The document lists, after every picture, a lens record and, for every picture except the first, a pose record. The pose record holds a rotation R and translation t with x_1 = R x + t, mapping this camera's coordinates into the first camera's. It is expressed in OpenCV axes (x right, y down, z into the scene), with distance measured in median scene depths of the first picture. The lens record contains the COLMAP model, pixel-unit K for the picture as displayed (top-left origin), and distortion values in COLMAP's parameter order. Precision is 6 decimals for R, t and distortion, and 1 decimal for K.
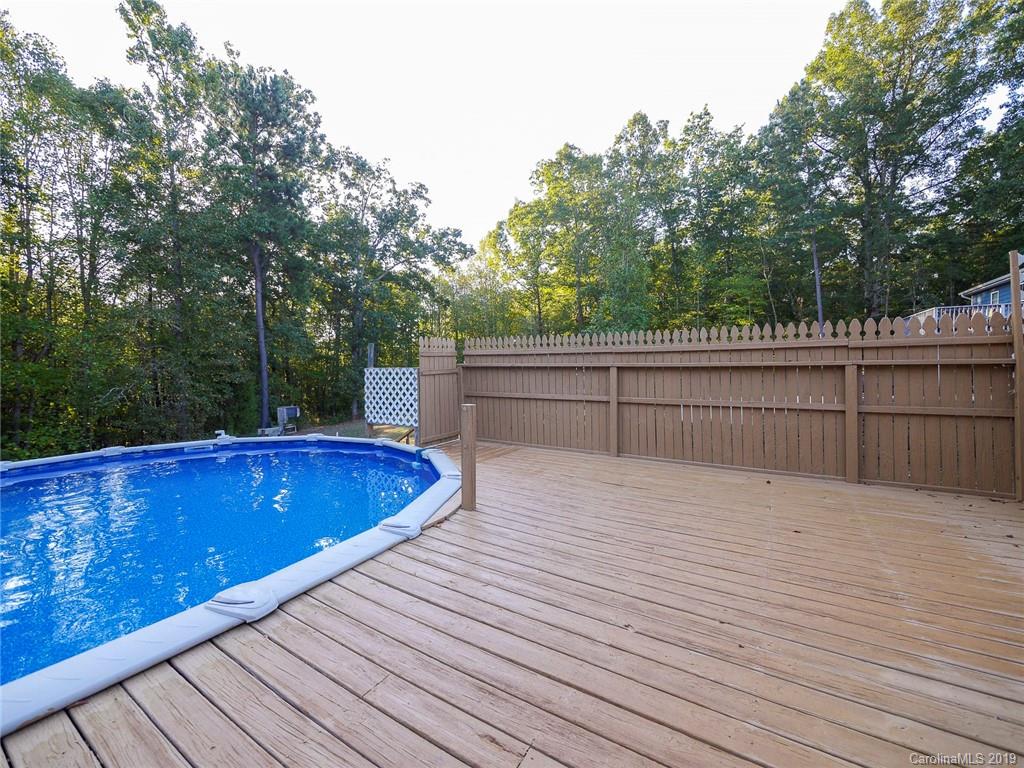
lens RADIAL K [[431.3, 0, 511.6], [0, 431.3, 383.3], [0, 0, 1]] dist [-0.004641, 0.000202]
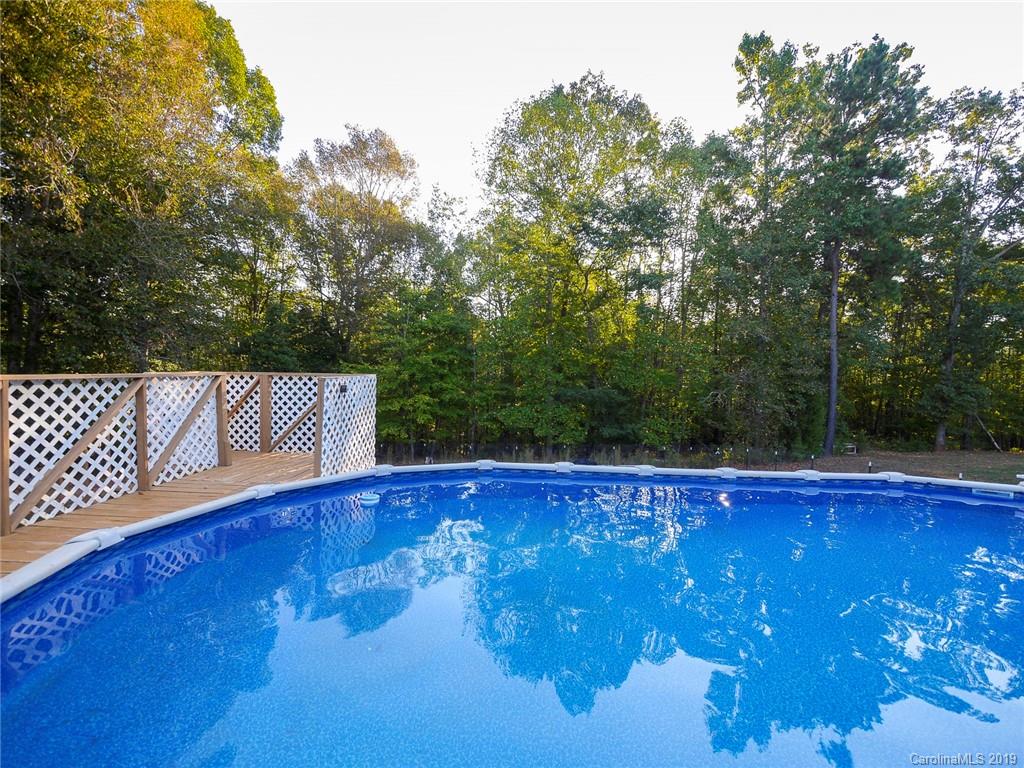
lens RADIAL K [[431.3, 0, 511.9], [0, 431.3, 383.4], [0, 0, 1]] dist [-0.004641, 0.000202]
pose [[0.498727, 0.052000, -0.865198, -0.112654], [-0.065166, 0.997623, 0.022396, -0.001736], [0.864306, 0.045213, 0.500931, -0.035281]]
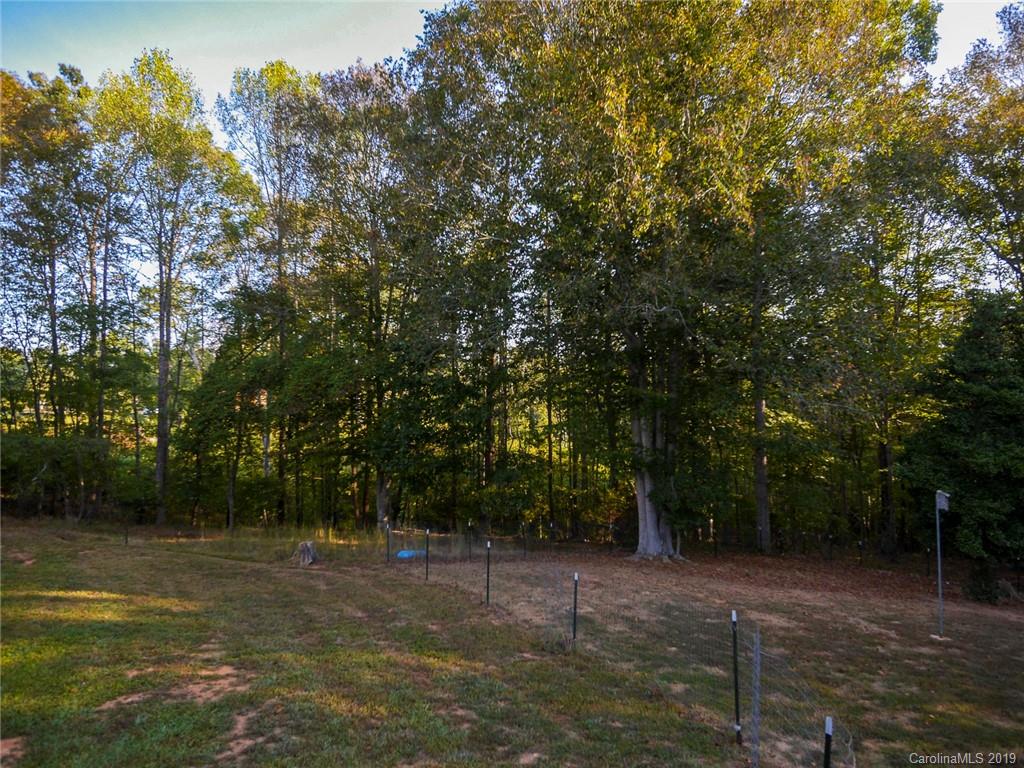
lens RADIAL K [[593.7, 0, 512.9], [0, 593.7, 382.6], [0, 0, 1]] dist [0.000893, 0.000879]
pose [[-0.483467, -0.027131, -0.874942, -0.229221], [-0.014593, 0.999630, -0.022934, 0.003048], [0.875241, 0.001680, -0.483685, -0.125003]]
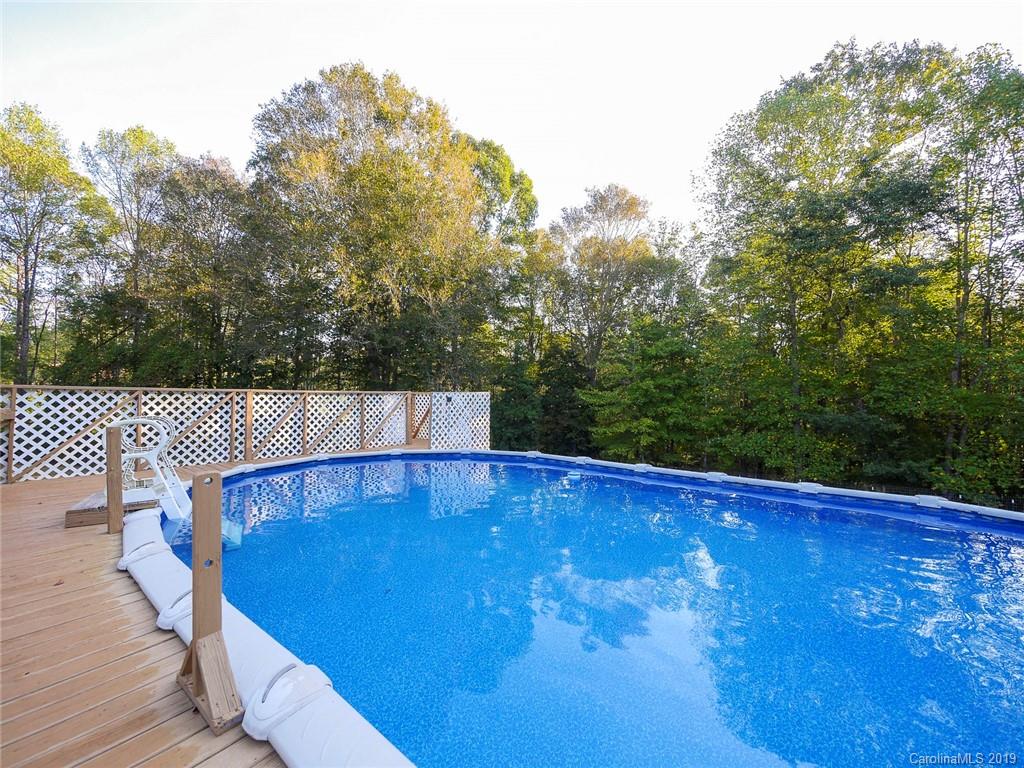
lens RADIAL K [[431.3, 0, 511.7], [0, 431.3, 383.7], [0, 0, 1]] dist [-0.004641, 0.000202]
pose [[-0.131522, -0.012064, -0.991240, -0.015377], [-0.047526, 0.998853, -0.005850, -0.001991], [0.990173, 0.046341, -0.131944, 0.073366]]
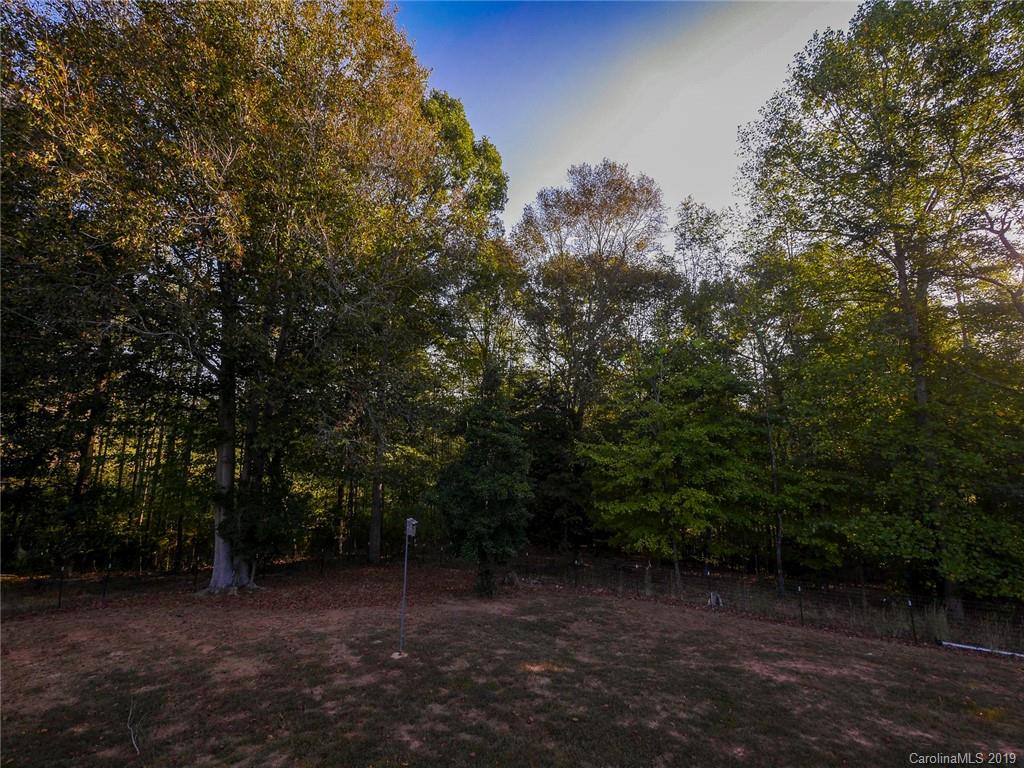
lens RADIAL K [[431.3, 0, 512.2], [0, 431.3, 384.1], [0, 0, 1]] dist [-0.004641, 0.000202]
pose [[0.022149, -0.129064, -0.991389, -0.359831], [-0.044089, 0.990541, -0.129939, -0.000160], [0.998782, 0.046587, 0.016249, -0.012177]]
